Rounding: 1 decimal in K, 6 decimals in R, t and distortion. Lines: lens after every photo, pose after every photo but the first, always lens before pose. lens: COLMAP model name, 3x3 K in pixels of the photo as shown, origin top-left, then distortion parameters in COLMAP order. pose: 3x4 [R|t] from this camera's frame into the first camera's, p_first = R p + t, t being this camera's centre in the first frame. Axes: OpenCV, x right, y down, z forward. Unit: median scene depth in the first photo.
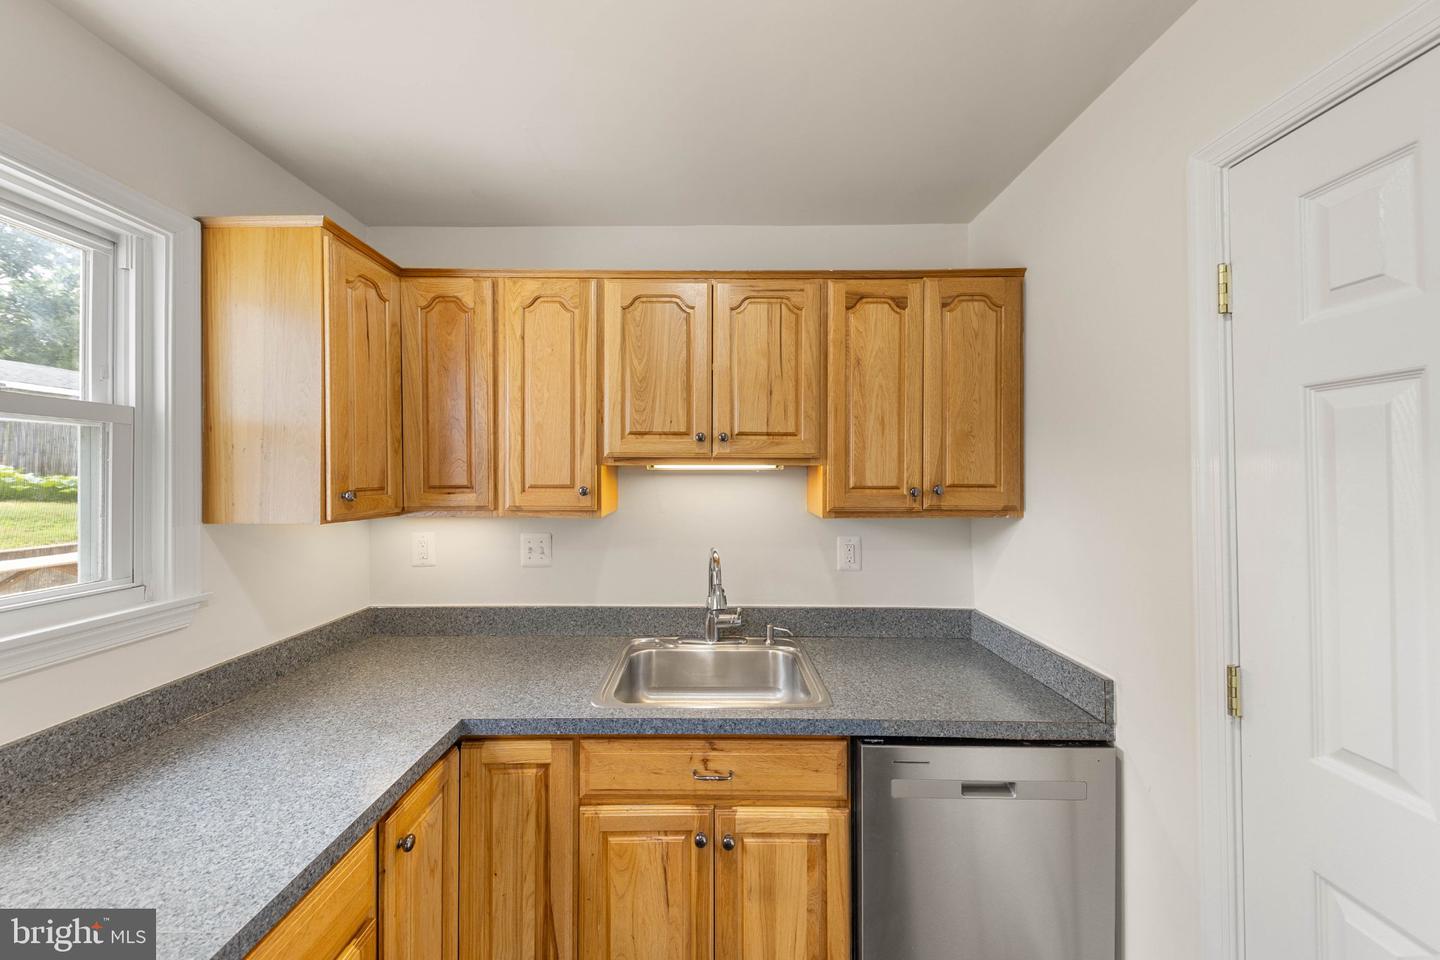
lens RADIAL K [[783.1, 0, 720.0], [0, 783.1, 480.0], [0, 0, 1]] dist [0.000083, 0.000050]
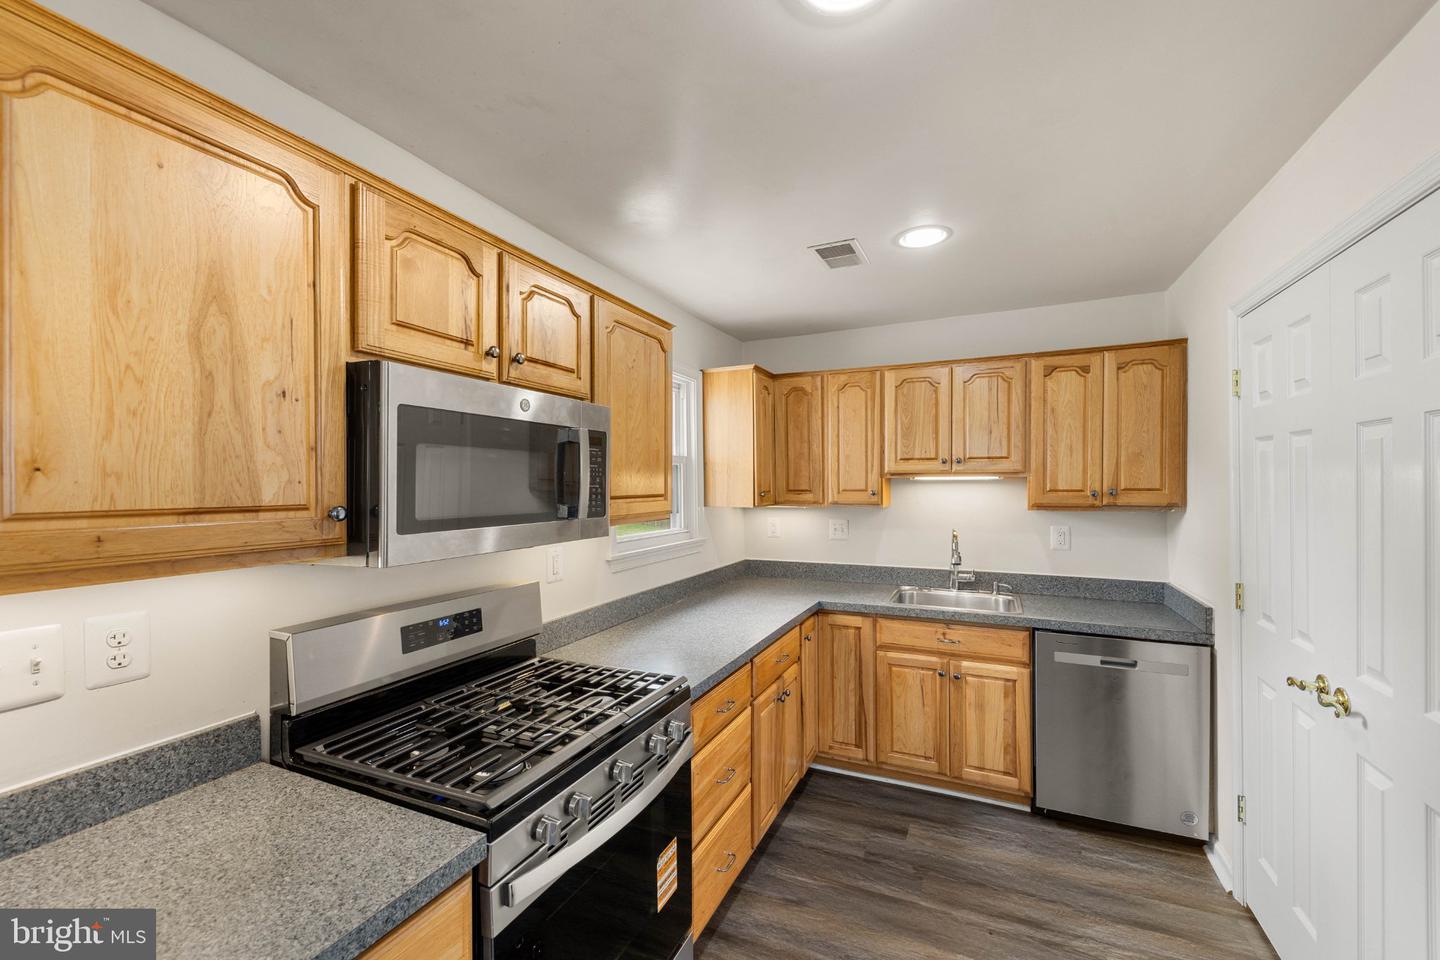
lens RADIAL K [[589.6, 0, 723.4], [0, 589.6, 489.9], [0, 0, 1]] dist [0.017318, 0.000129]
pose [[0.922817, -0.001027, -0.385237, 0.026825], [0.002954, 0.999986, 0.004411, 0.000744], [0.385227, -0.005209, 0.922807, -0.353116]]
